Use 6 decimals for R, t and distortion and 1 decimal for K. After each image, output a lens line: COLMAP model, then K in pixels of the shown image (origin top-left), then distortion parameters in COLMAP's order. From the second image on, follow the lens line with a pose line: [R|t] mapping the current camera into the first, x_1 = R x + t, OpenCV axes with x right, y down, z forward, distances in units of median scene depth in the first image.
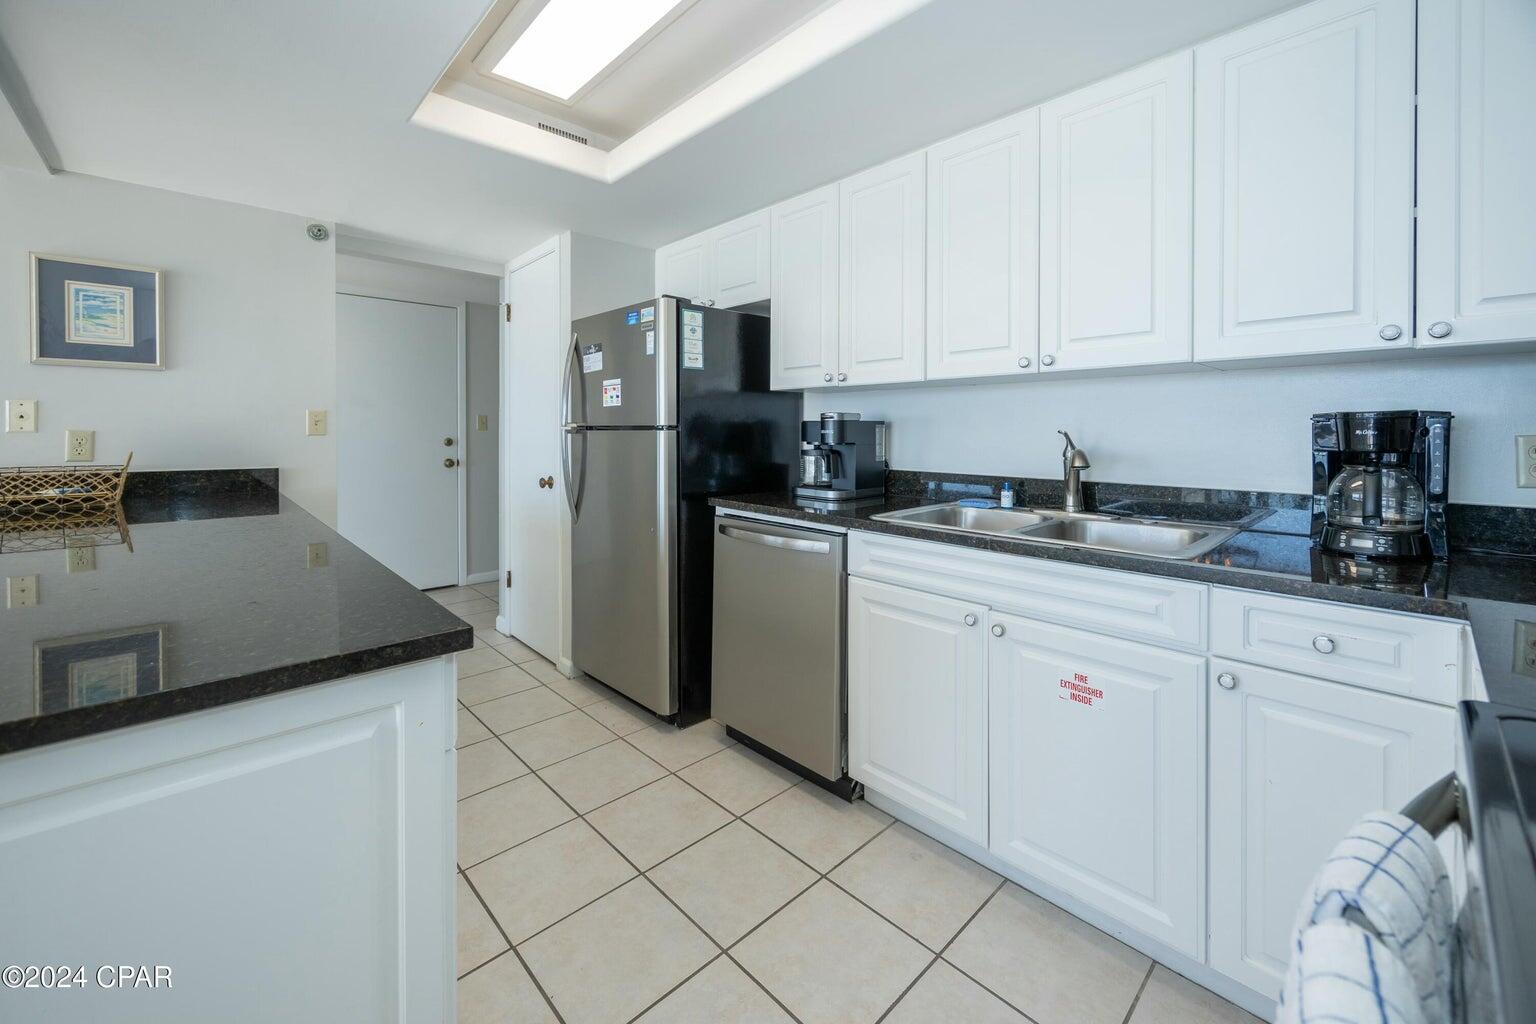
lens RADIAL K [[615.8, 0, 776.5], [0, 615.8, 499.7], [0, 0, 1]] dist [0.007692, -0.000624]
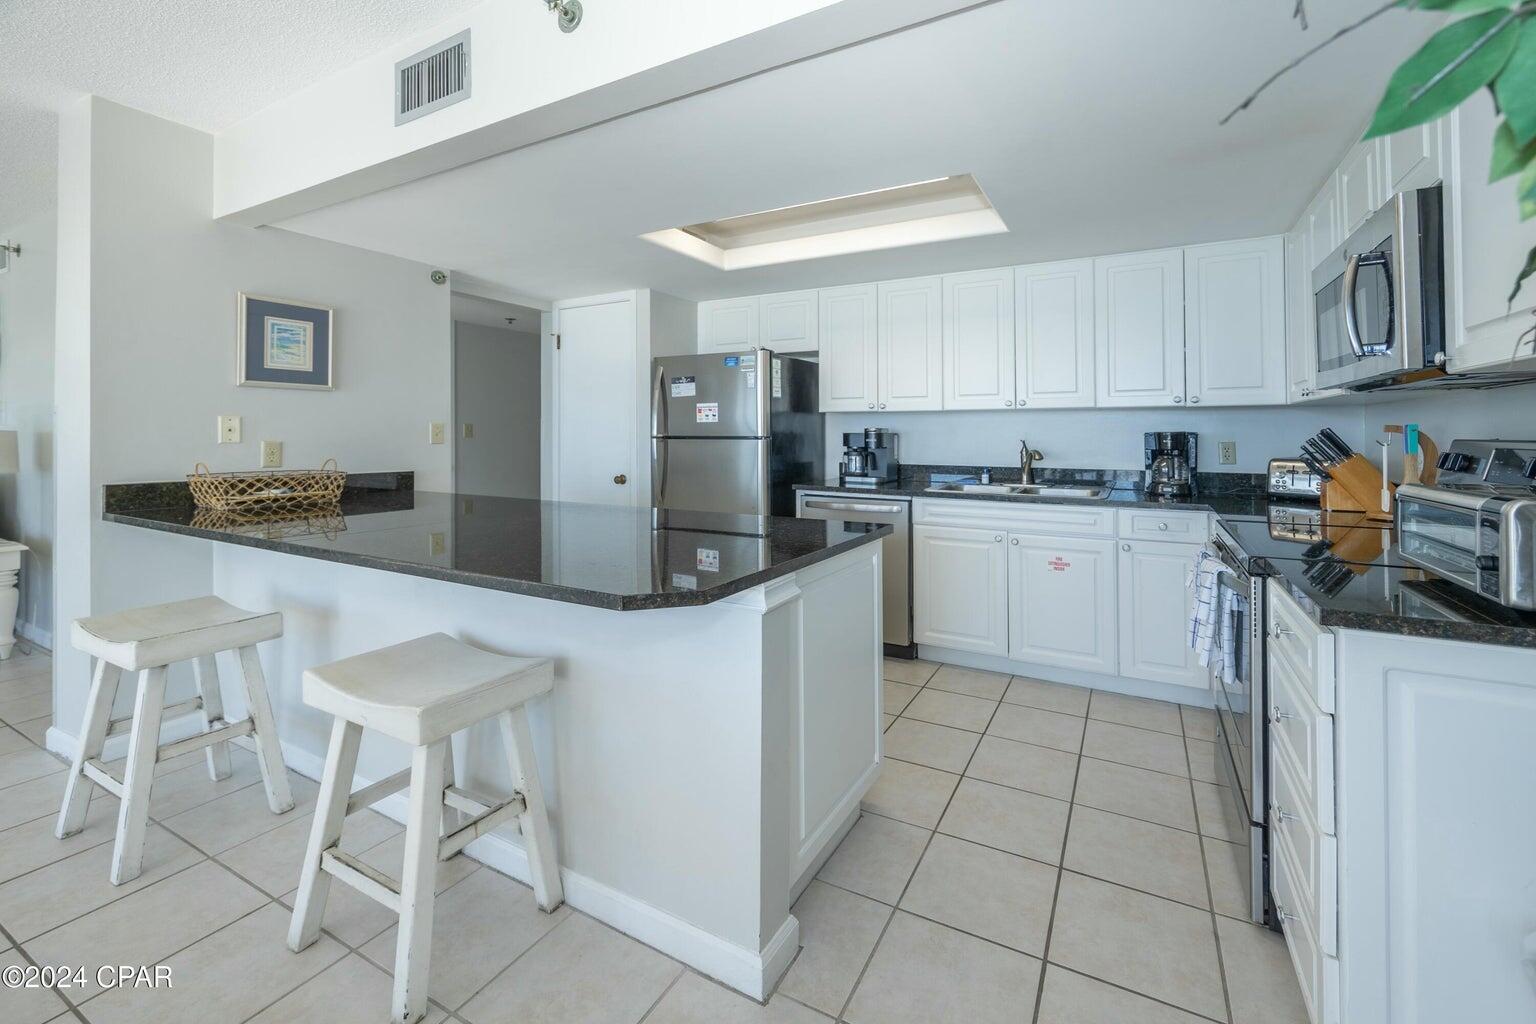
lens RADIAL K [[615.8, 0, 758.2], [0, 615.8, 509.3], [0, 0, 1]] dist [0.007692, -0.000624]
pose [[0.965936, -0.033090, 0.256658, -0.596962], [0.030448, 0.999435, 0.014263, 0.034684], [-0.256985, -0.005962, 0.966397, -0.443016]]
